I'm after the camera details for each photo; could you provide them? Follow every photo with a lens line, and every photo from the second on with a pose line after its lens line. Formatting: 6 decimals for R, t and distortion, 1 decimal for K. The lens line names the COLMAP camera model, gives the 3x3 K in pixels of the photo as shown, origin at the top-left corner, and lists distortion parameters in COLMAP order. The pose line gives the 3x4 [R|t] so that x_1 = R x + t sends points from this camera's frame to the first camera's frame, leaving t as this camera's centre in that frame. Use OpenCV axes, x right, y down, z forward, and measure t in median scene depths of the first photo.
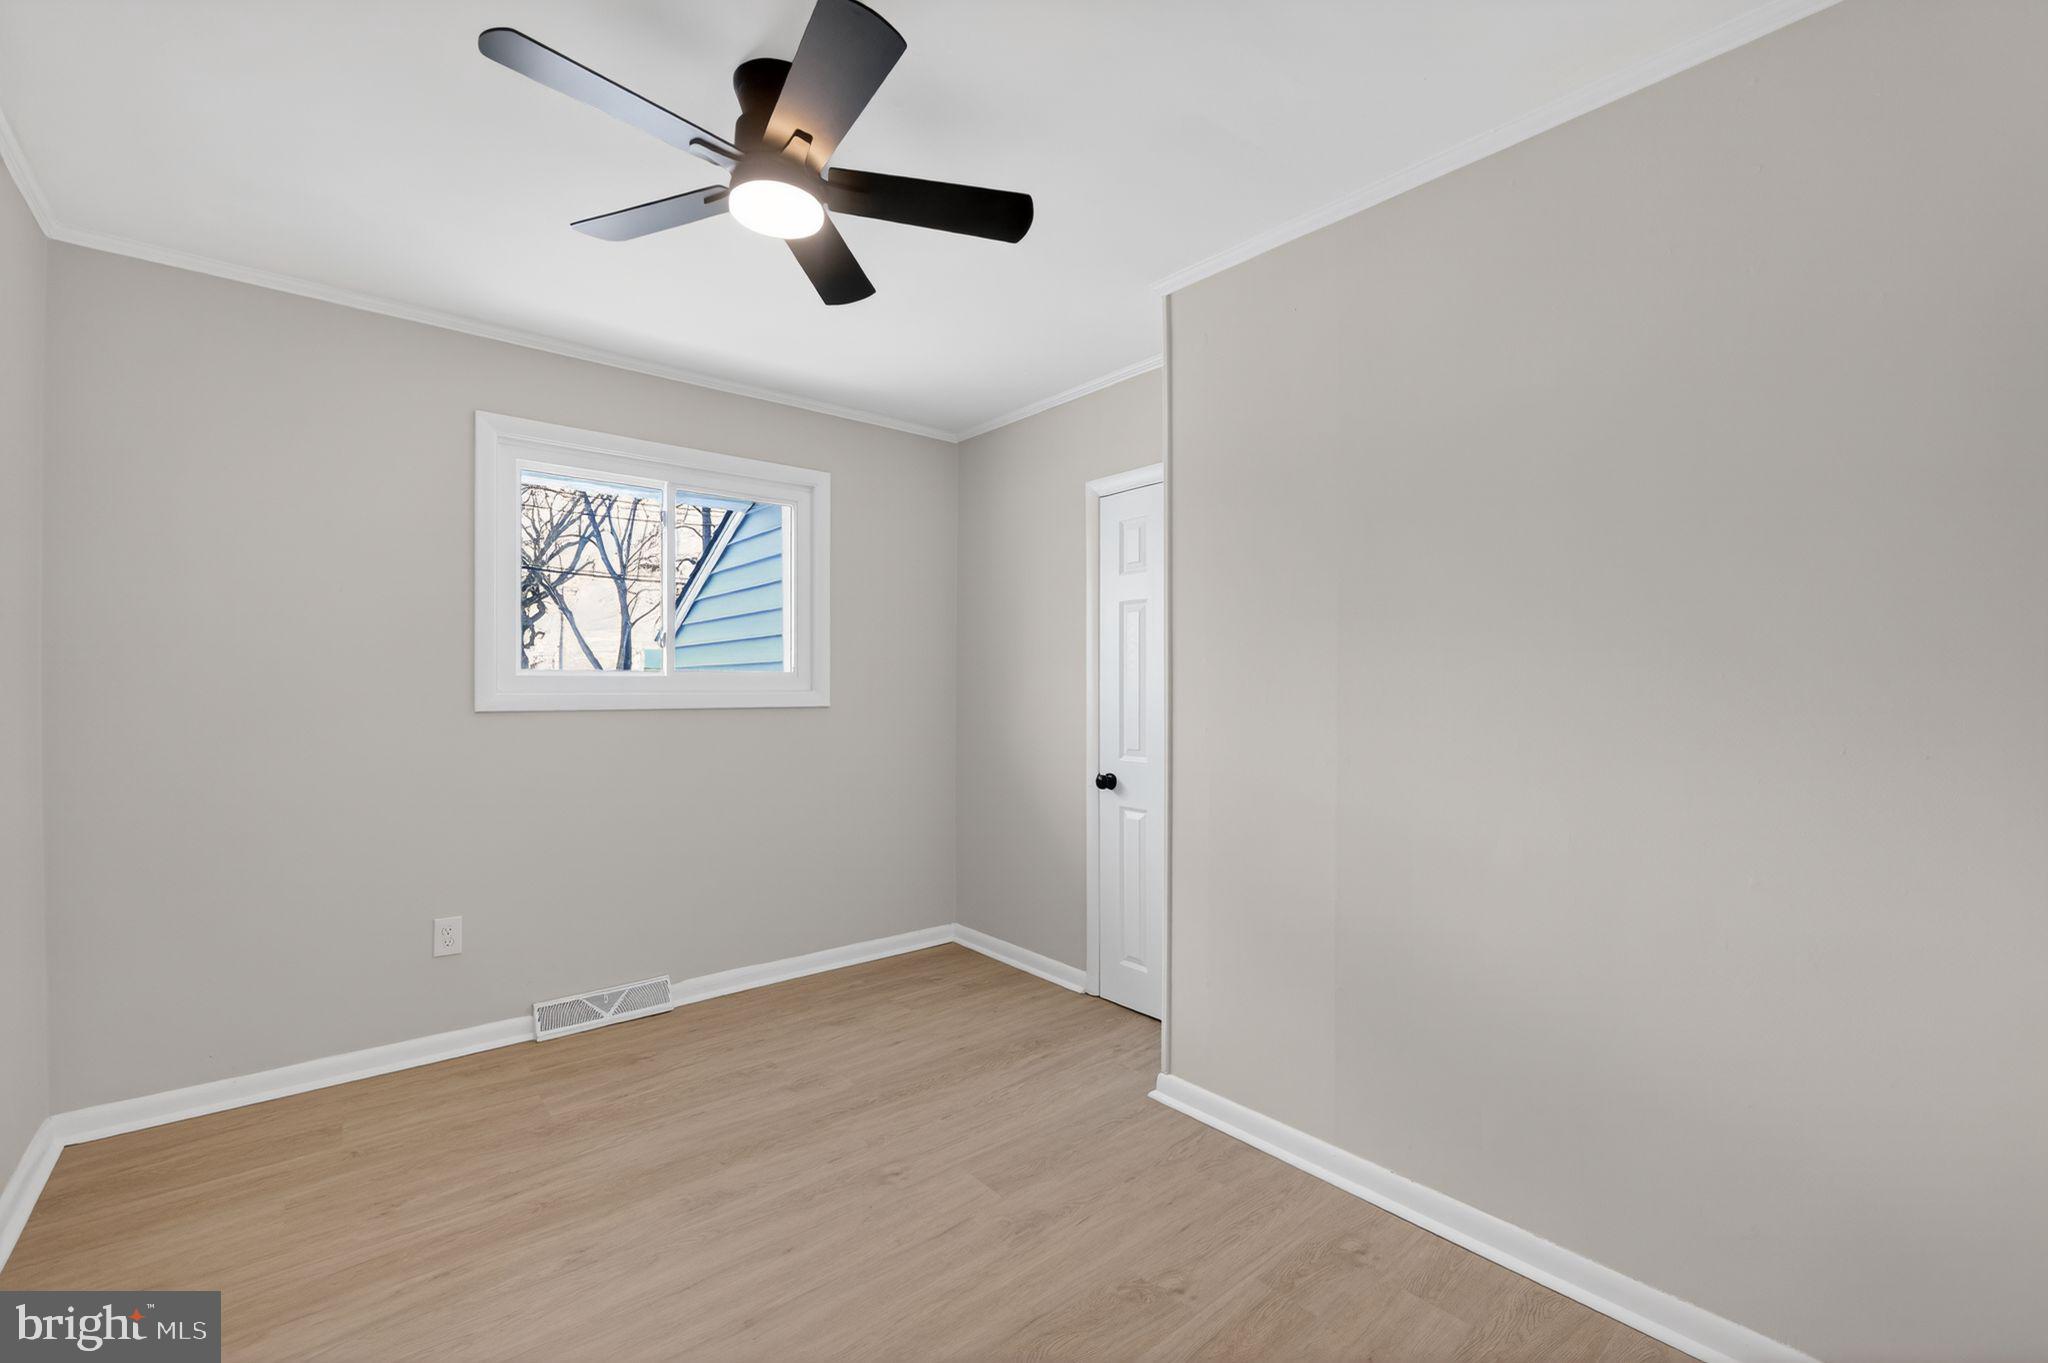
lens RADIAL K [[865.5, 0, 1029.9], [0, 865.5, 707.6], [0, 0, 1]] dist [0.000193, -0.000195]
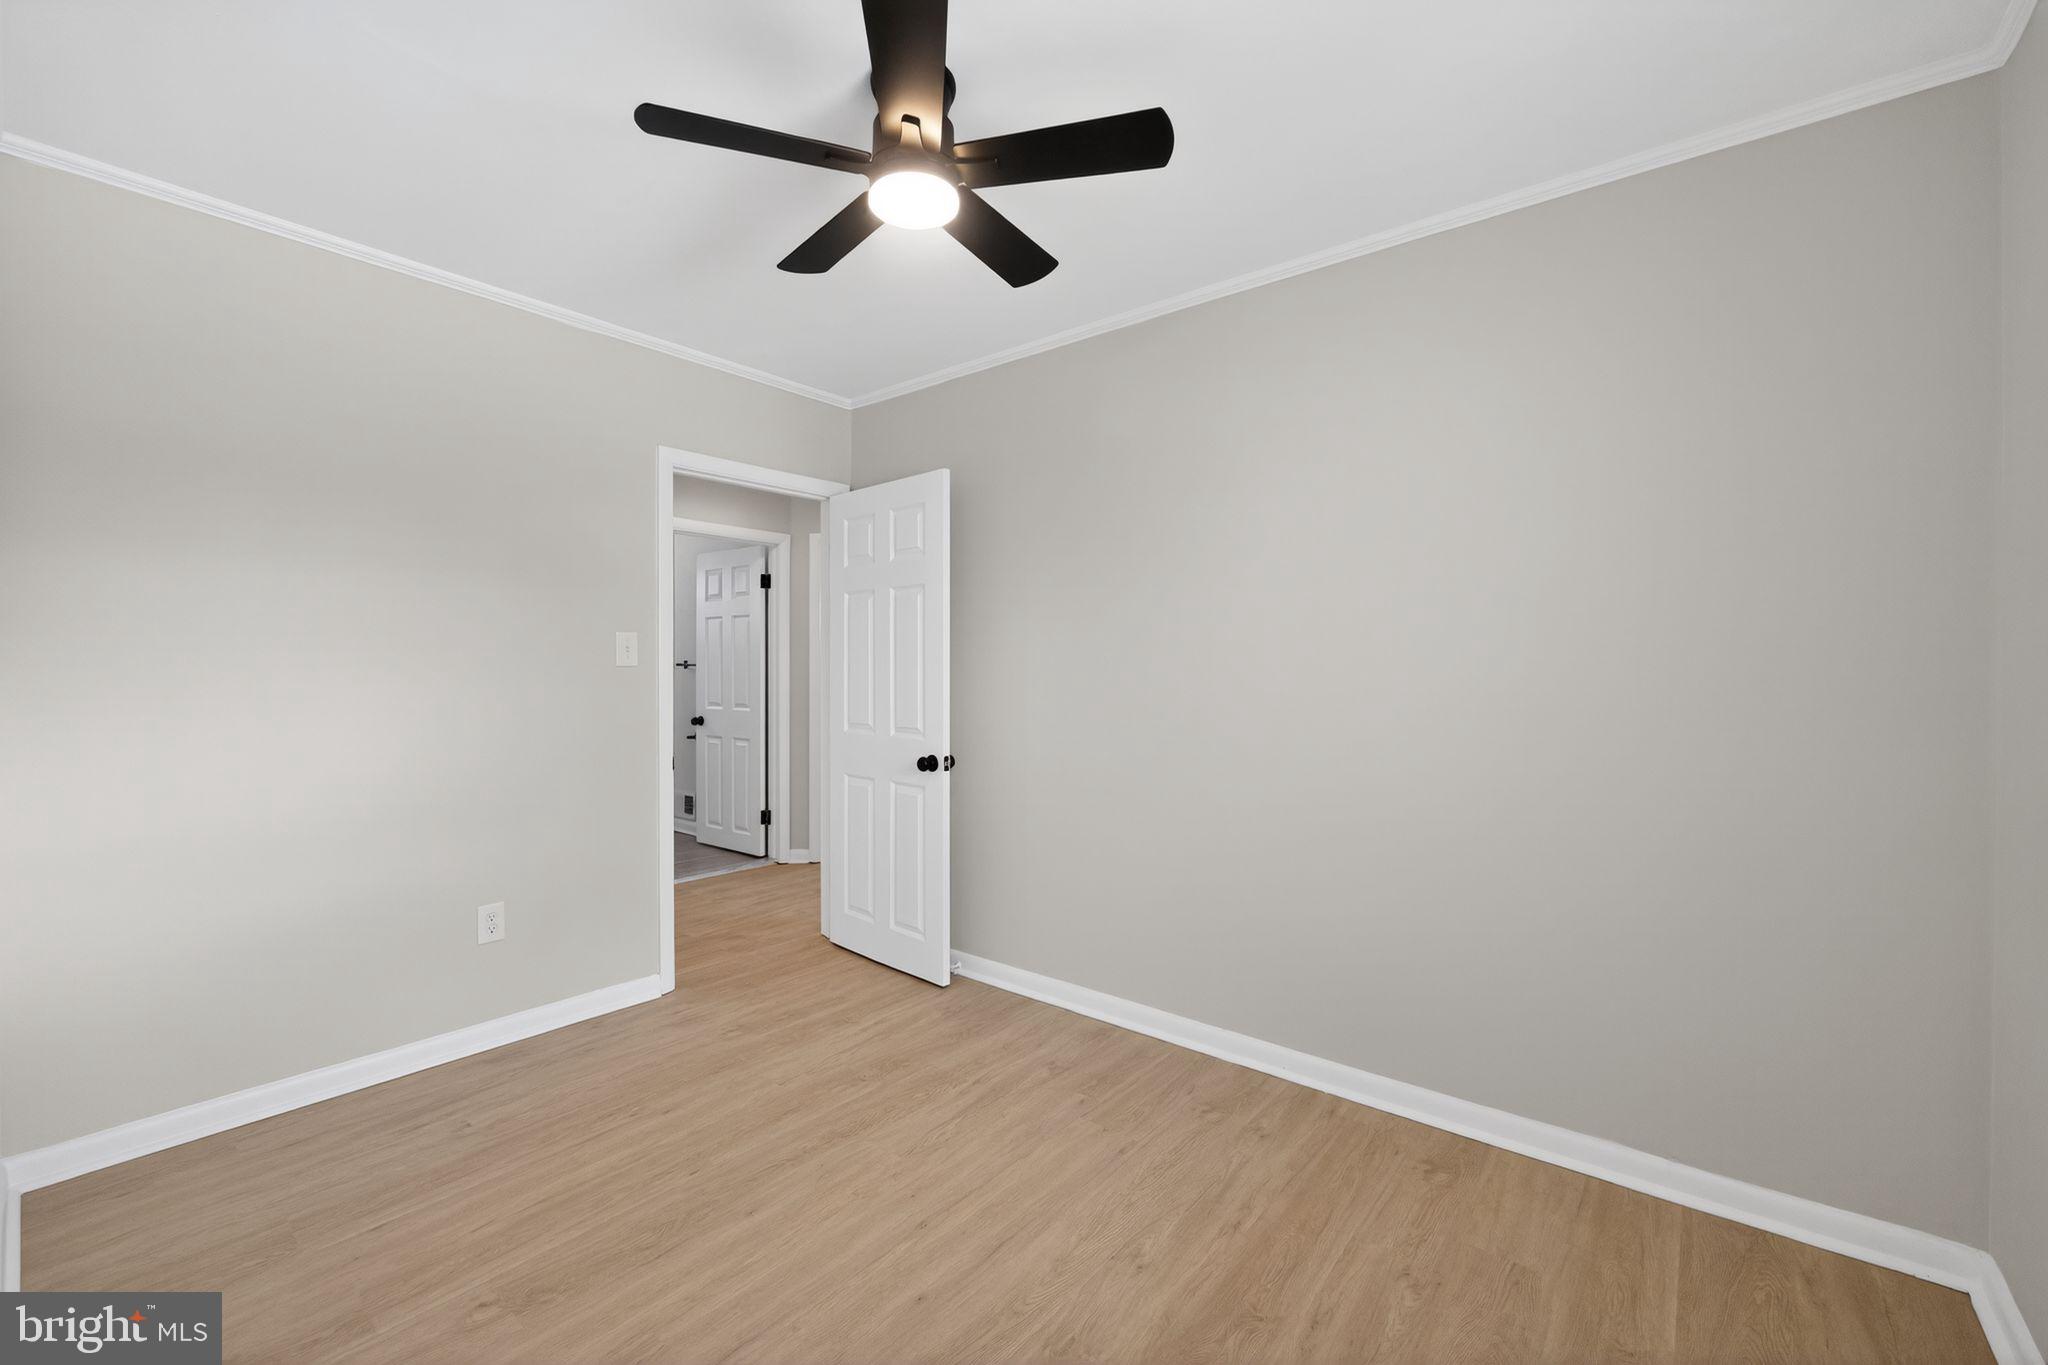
lens RADIAL K [[835.9, 0, 1027.5], [0, 835.9, 687.1], [0, 0, 1]] dist [-0.001889, -0.000098]
pose [[-0.982084, -0.000533, -0.188440, -0.159539], [-0.008225, 0.999164, 0.040037, -0.029252], [0.188262, 0.040870, -0.981268, 1.316314]]
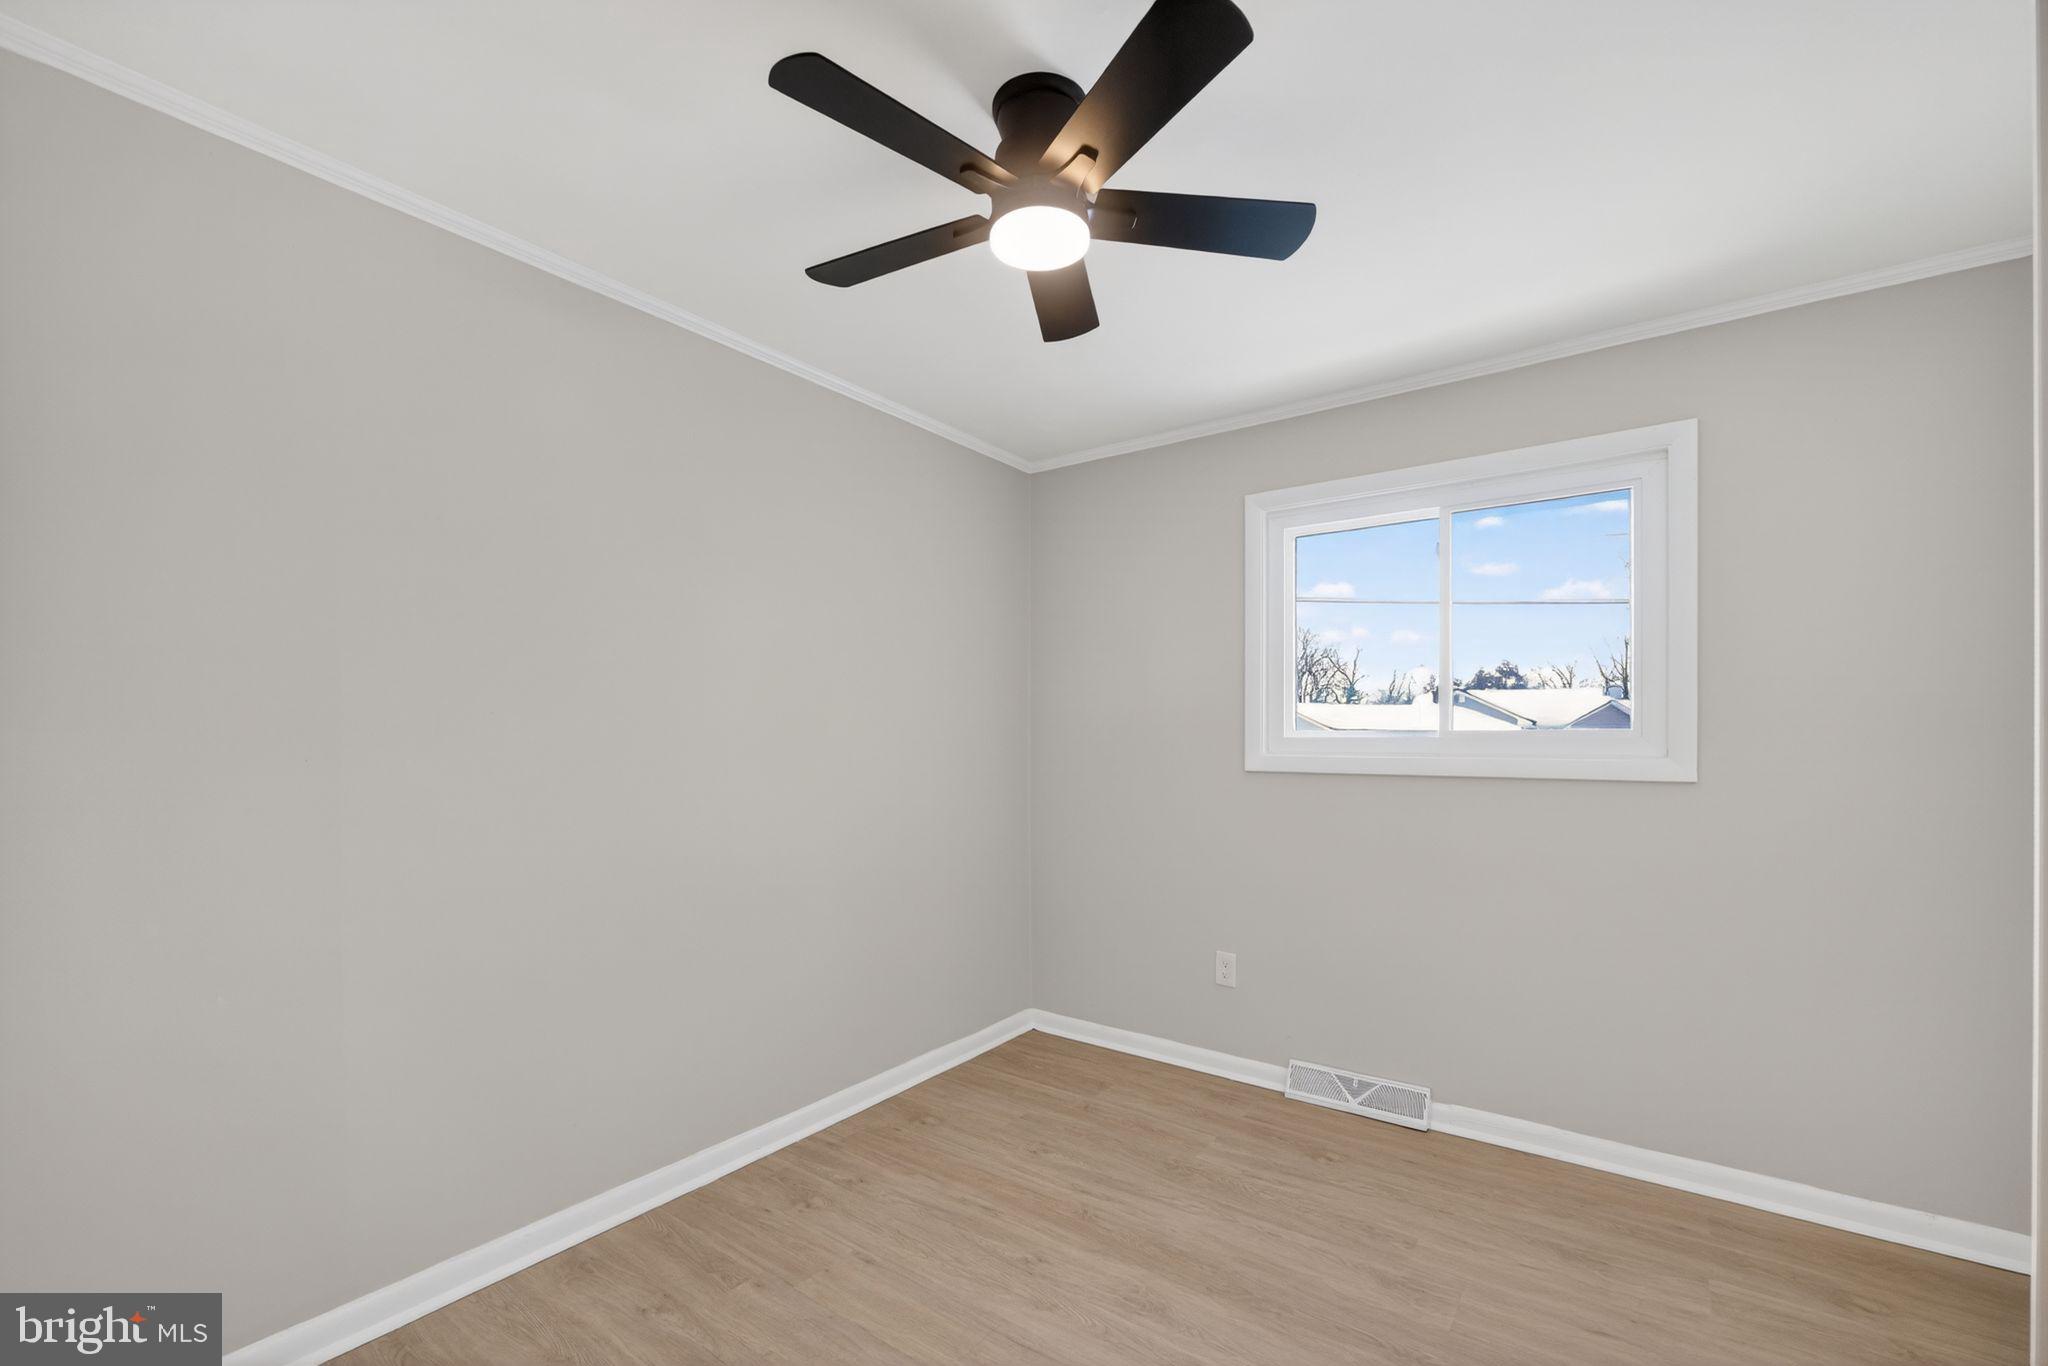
lens RADIAL K [[850.0, 0, 988.9], [0, 850.0, 751.1], [0, 0, 1]] dist [-0.001929, -0.000250]
pose [[0.210272, 0.008102, -0.977609, 0.380903], [-0.018950, 0.999812, 0.004210, -0.022992], [0.977459, 0.017641, 0.210386, 0.493965]]
